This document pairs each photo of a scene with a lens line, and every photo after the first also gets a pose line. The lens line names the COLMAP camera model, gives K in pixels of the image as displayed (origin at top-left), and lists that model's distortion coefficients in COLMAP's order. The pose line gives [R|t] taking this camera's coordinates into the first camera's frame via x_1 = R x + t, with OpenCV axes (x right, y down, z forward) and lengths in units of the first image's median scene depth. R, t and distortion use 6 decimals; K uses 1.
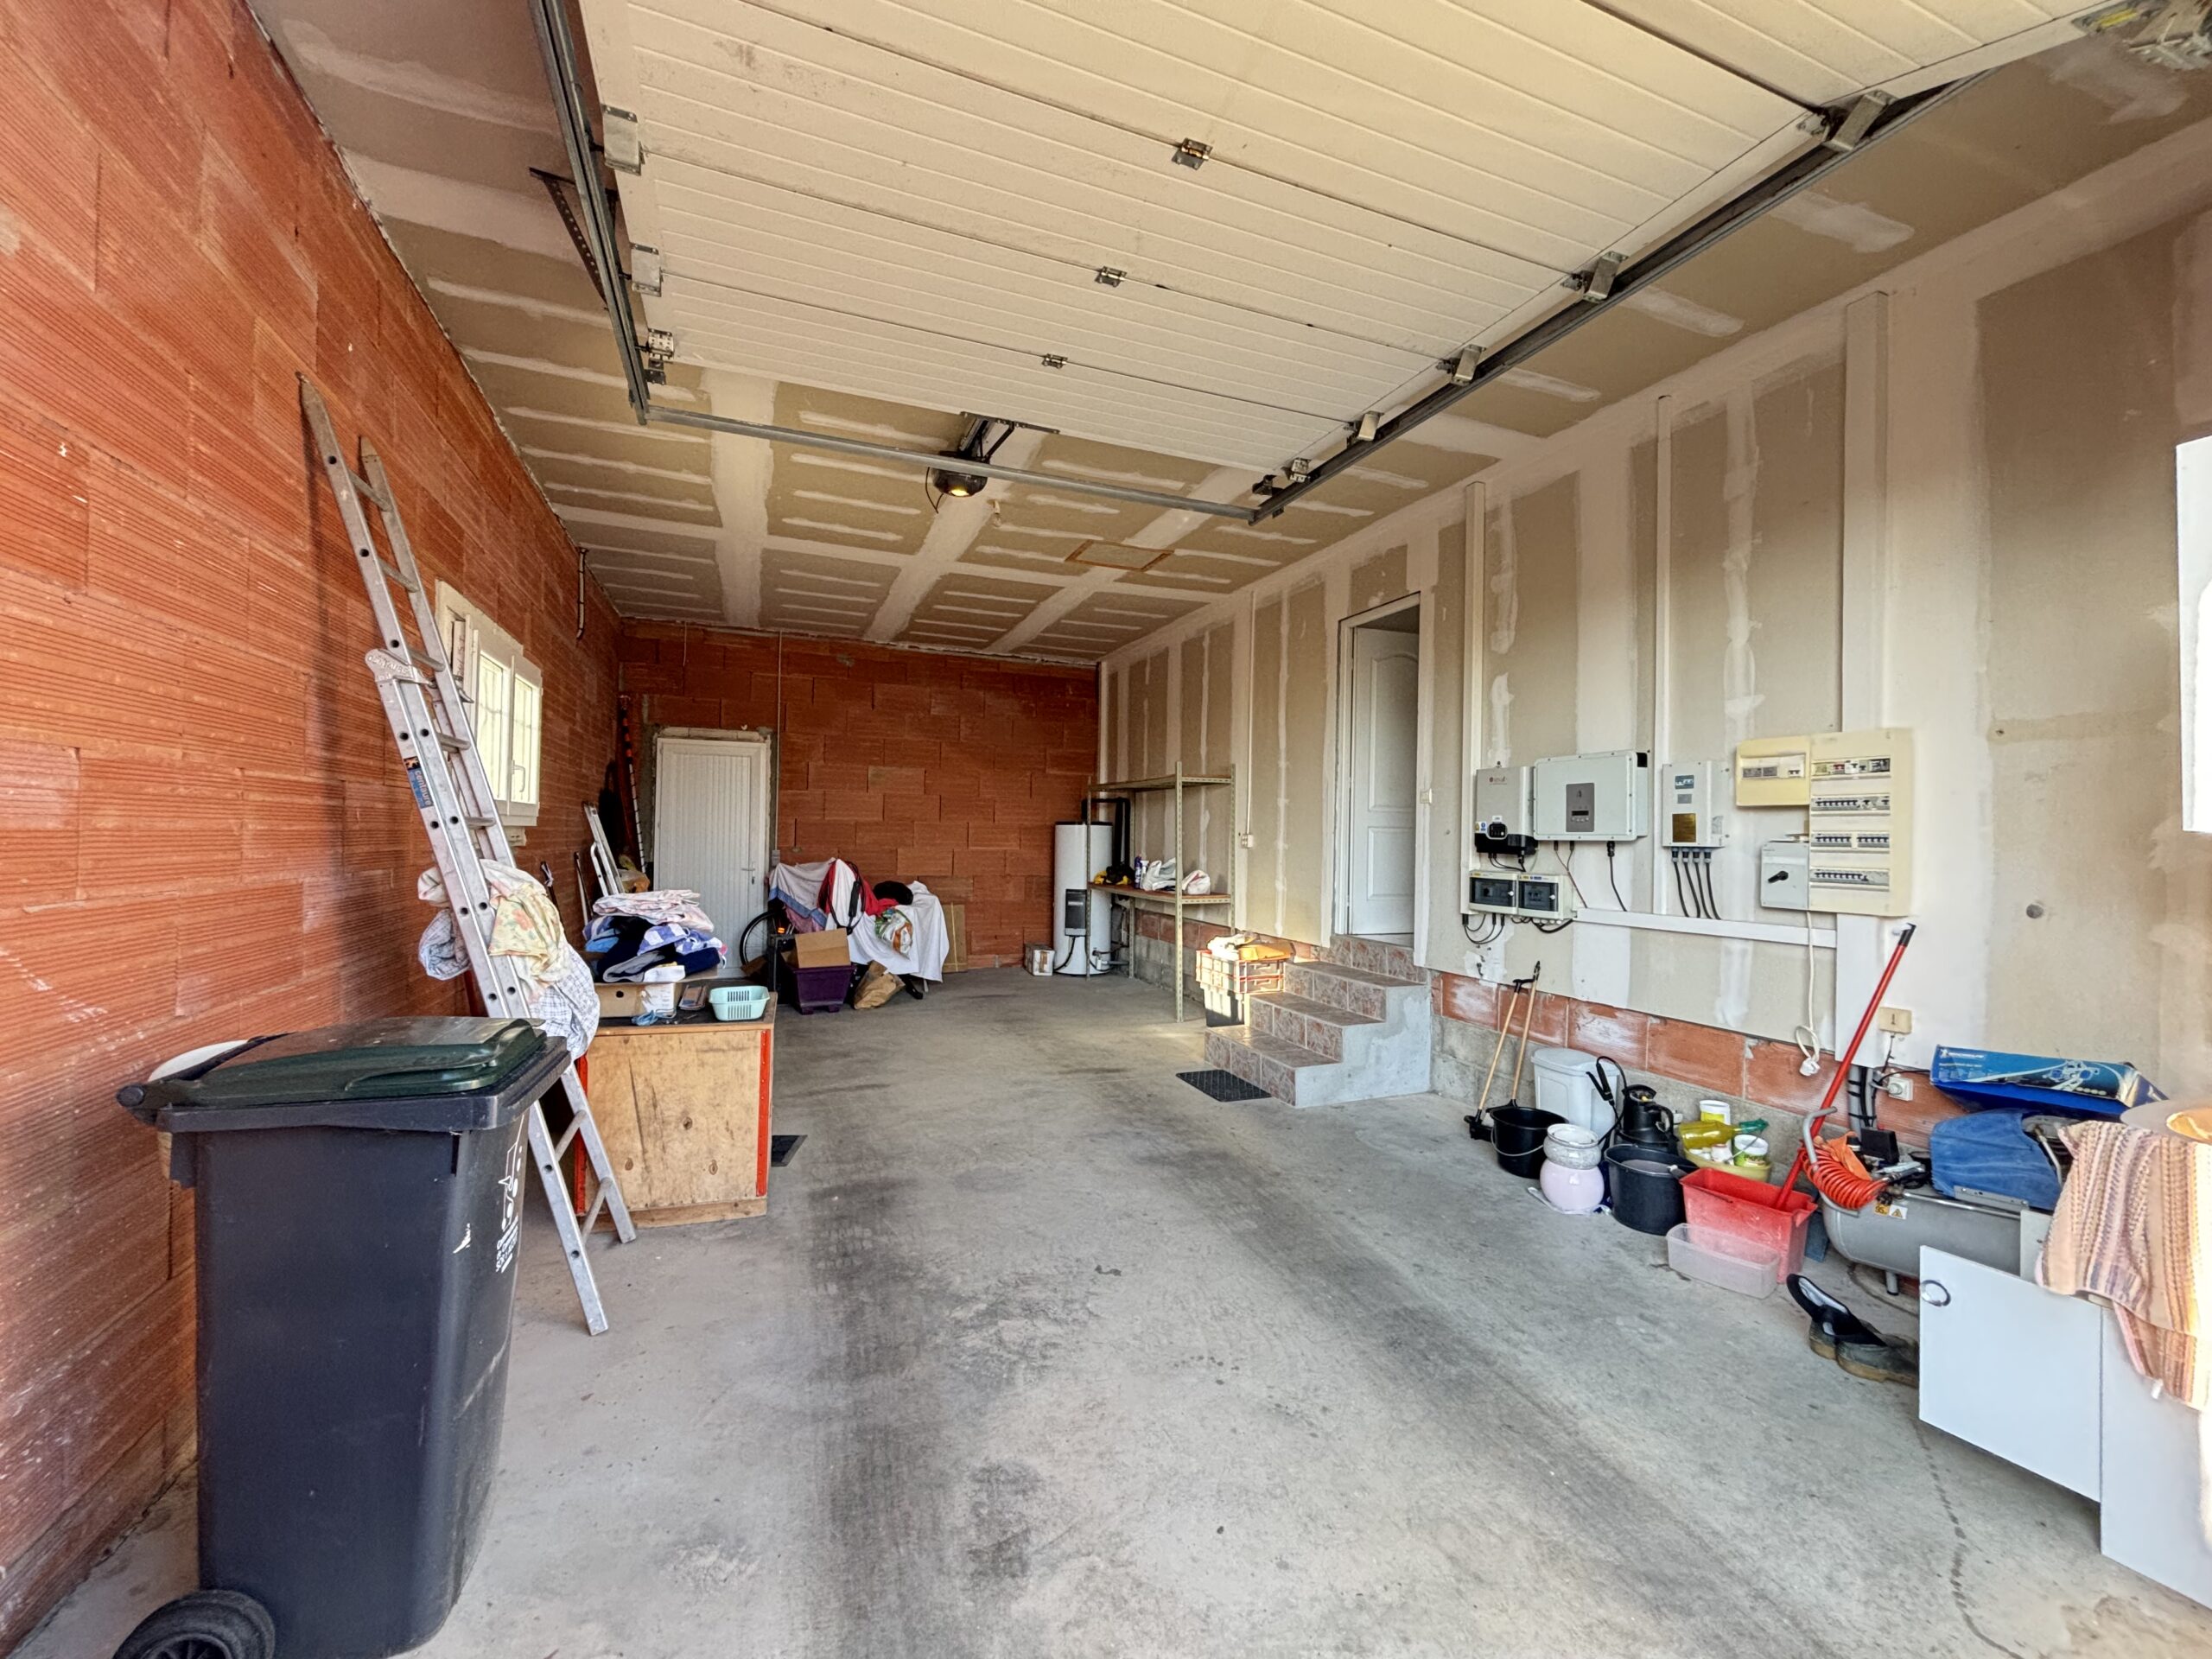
lens RADIAL K [[893.2, 0, 1101.7], [0, 893.2, 829.1], [0, 0, 1]] dist [-0.000026, 0.000000]
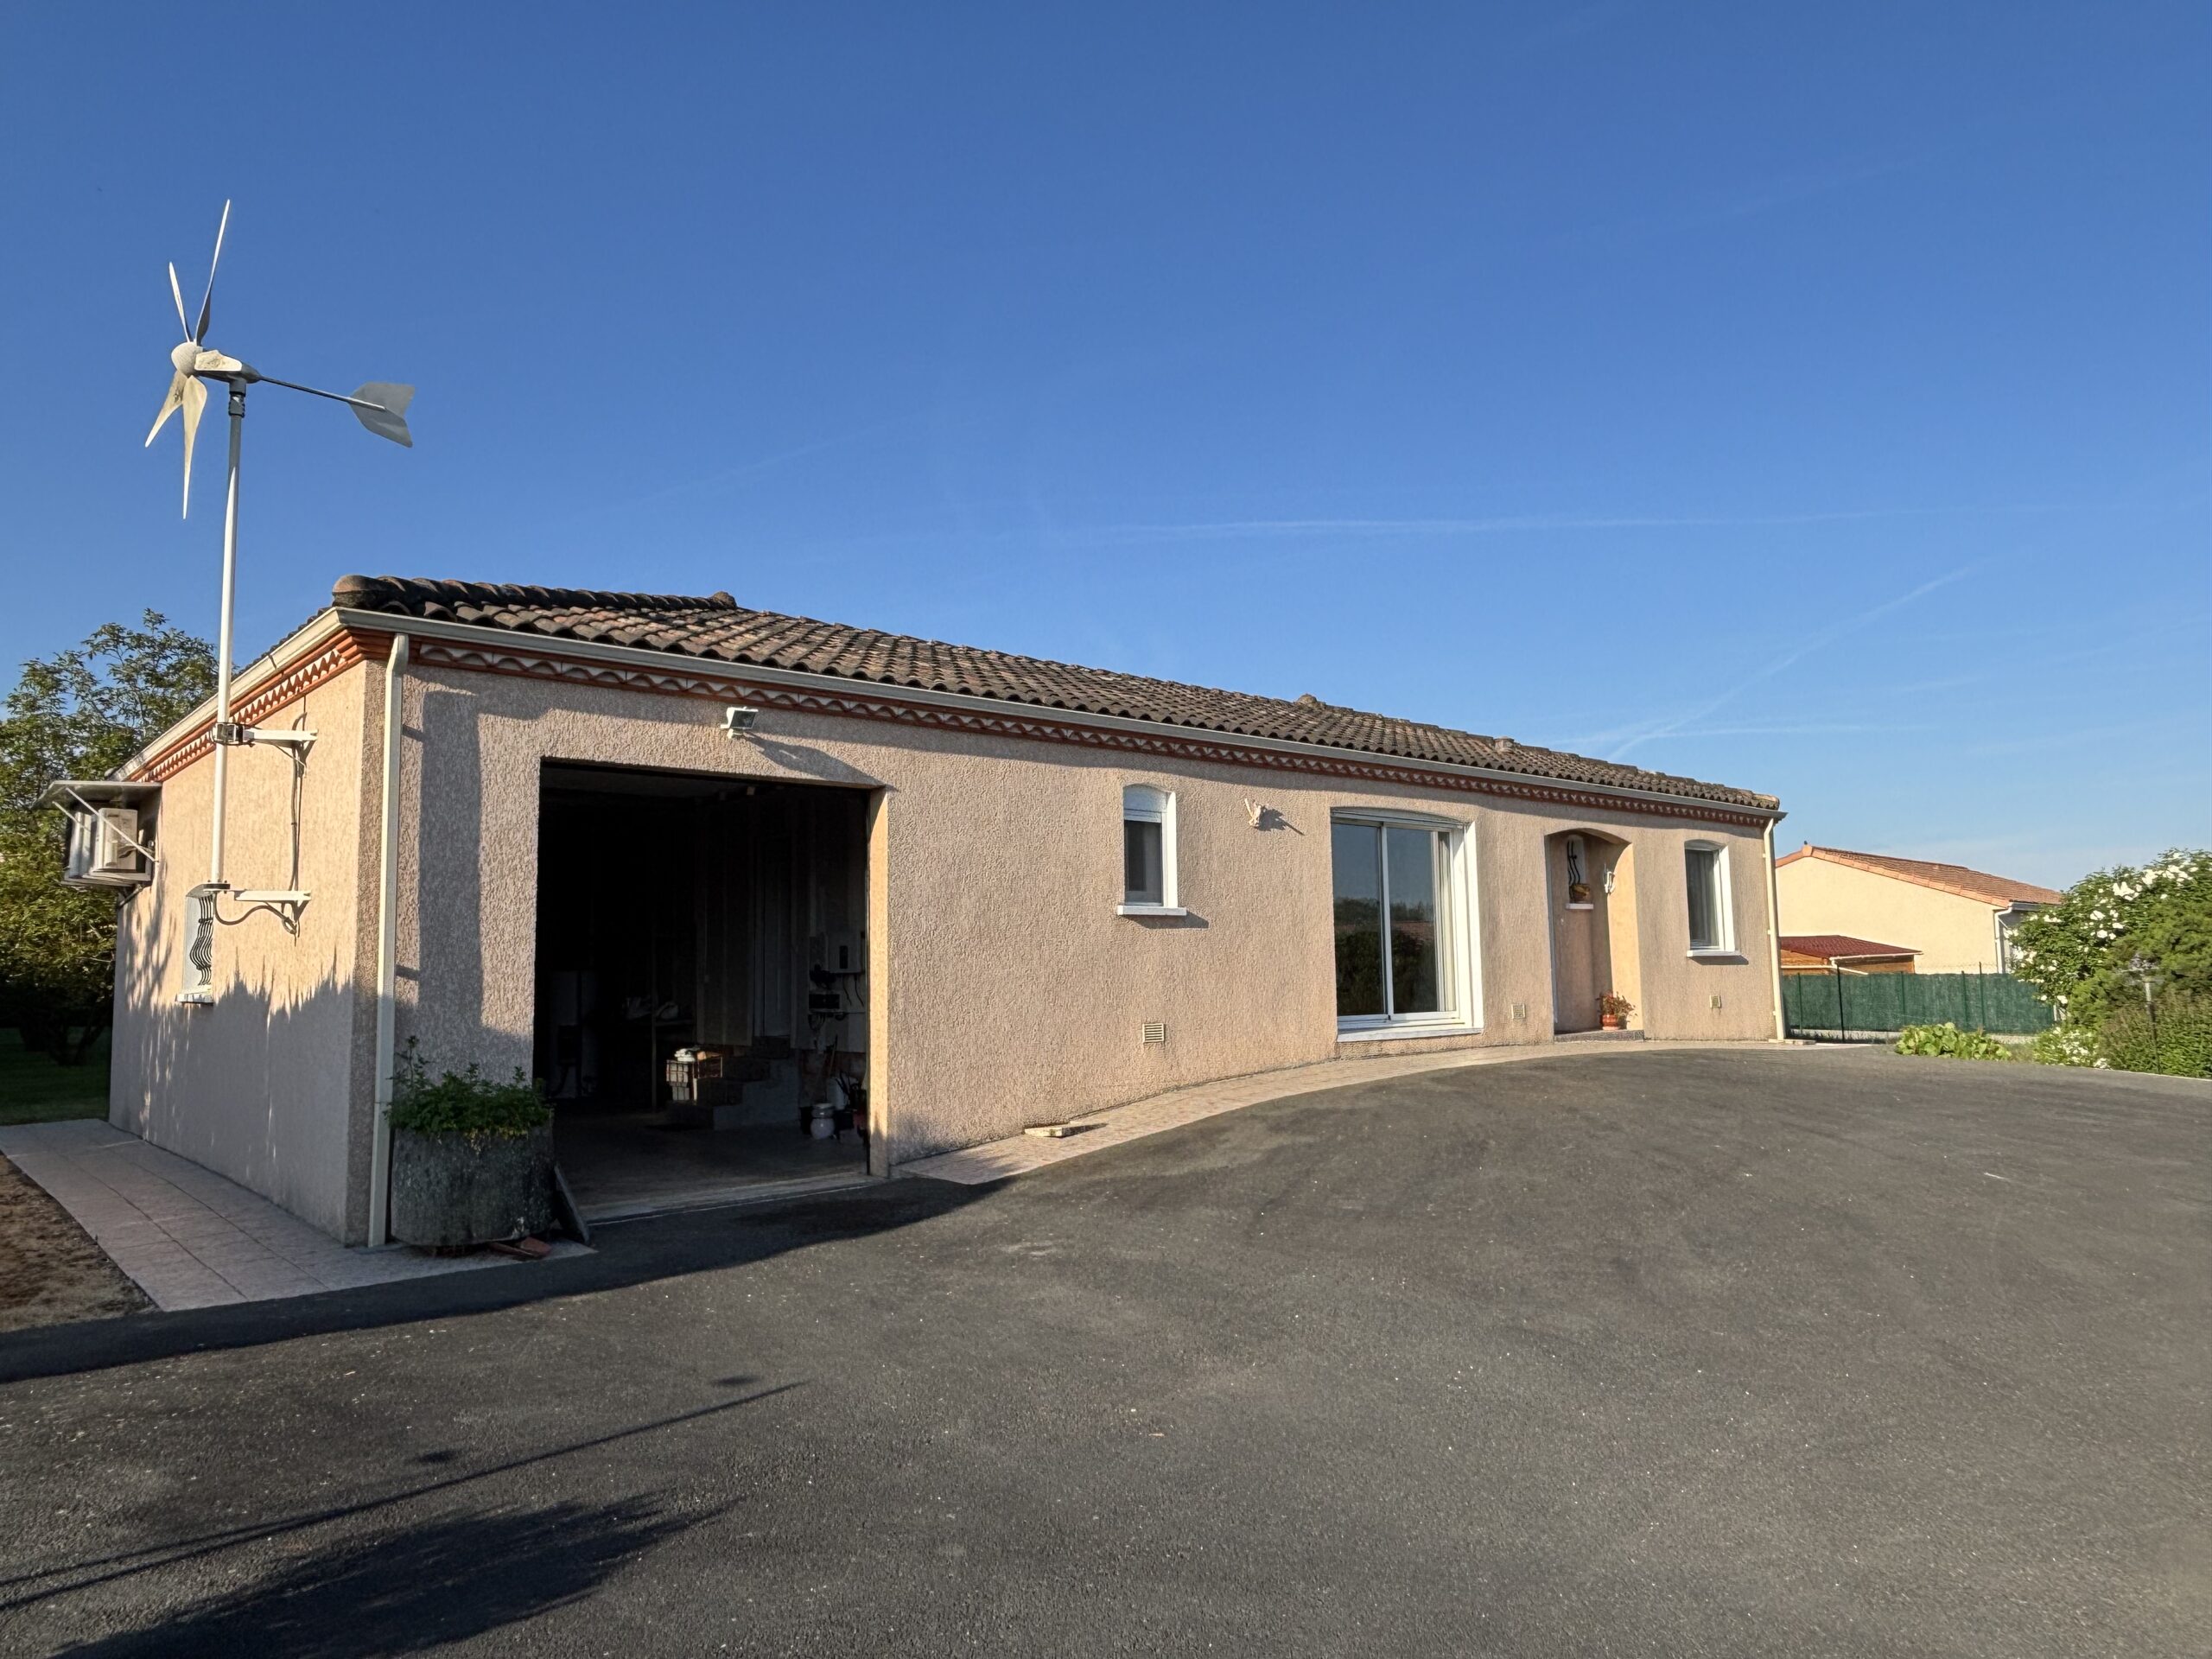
lens RADIAL K [[1400.1, 0, 1107.6], [0, 1400.1, 830.4], [0, 0, 1]] dist [-0.000842, -0.000129]
pose [[0.934950, 0.000701, 0.354780, -0.031092], [0.031042, 0.996001, -0.083775, -0.018740], [-0.353420, 0.089339, 0.931189, -1.601202]]
